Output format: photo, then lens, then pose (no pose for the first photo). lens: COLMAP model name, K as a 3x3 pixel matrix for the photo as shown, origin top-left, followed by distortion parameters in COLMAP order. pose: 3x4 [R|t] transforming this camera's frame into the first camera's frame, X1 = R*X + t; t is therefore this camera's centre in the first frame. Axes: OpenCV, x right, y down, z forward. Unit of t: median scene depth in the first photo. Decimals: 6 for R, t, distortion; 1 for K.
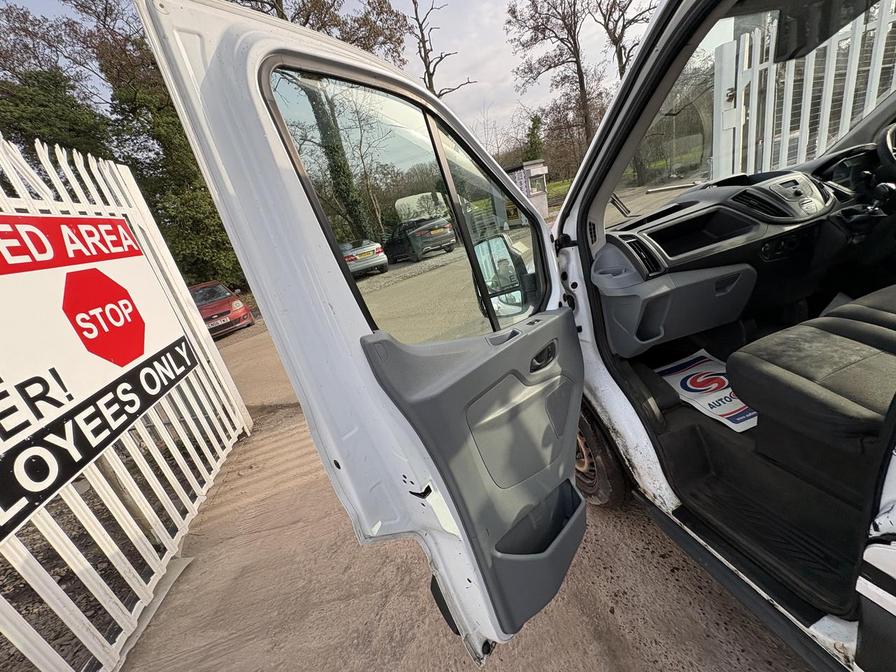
lens RADIAL K [[357.5, 0, 445.3], [0, 357.5, 334.0], [0, 0, 1]] dist [0.001304, -0.000273]
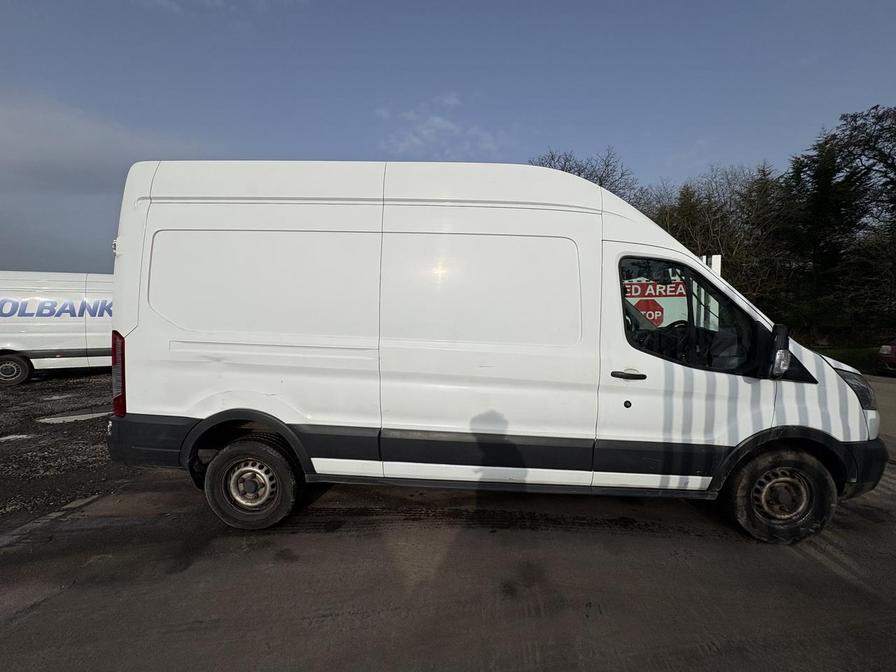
lens RADIAL K [[357.5, 0, 443.6], [0, 357.5, 337.7], [0, 0, 1]] dist [0.001304, -0.000273]
pose [[-0.302437, 0.303244, -0.903645, 2.108923], [-0.246839, 0.890784, 0.381542, -0.544097], [0.920653, 0.338448, -0.194554, 0.069480]]
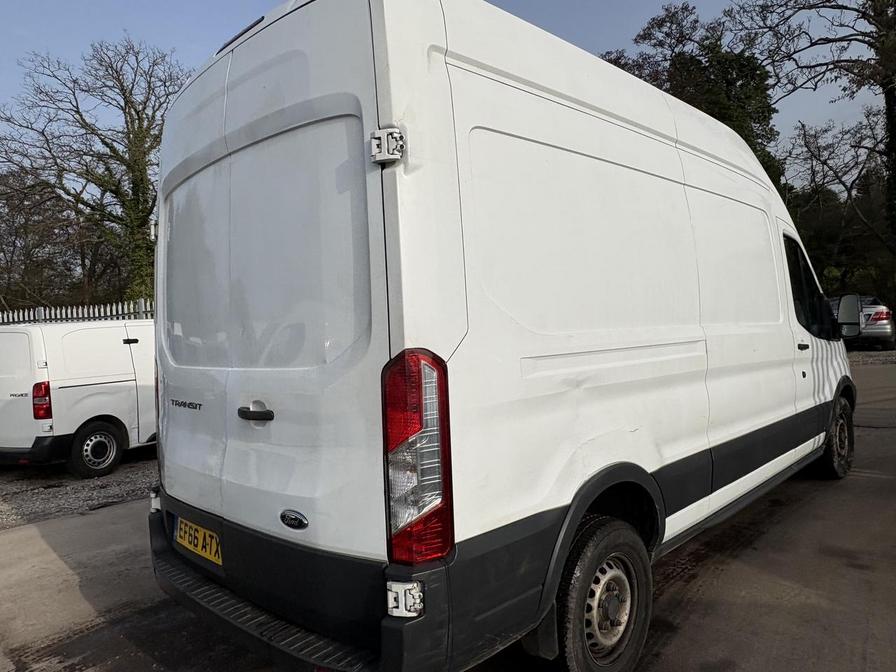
lens RADIAL K [[630.5, 0, 451.0], [0, 630.5, 334.4], [0, 0, 1]] dist [-0.001037, 0.000356]
pose [[0.499835, 0.229097, -0.835272, 2.090365], [-0.336287, 0.940057, 0.056599, 0.004514], [0.798170, 0.252601, 0.546916, -1.415202]]
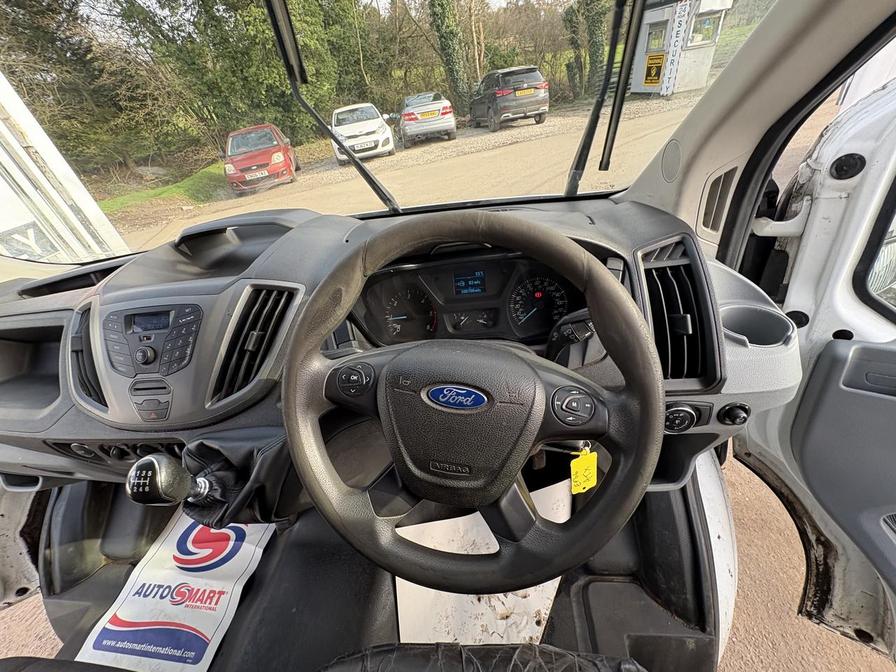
lens RADIAL K [[357.5, 0, 450.6], [0, 357.5, 334.0], [0, 0, 1]] dist [0.001304, -0.000273]
pose [[0.934377, 0.280028, -0.220281, 0.802962], [-0.185388, 0.910109, 0.370585, -0.360145], [0.304254, -0.305429, 0.902299, 0.449781]]
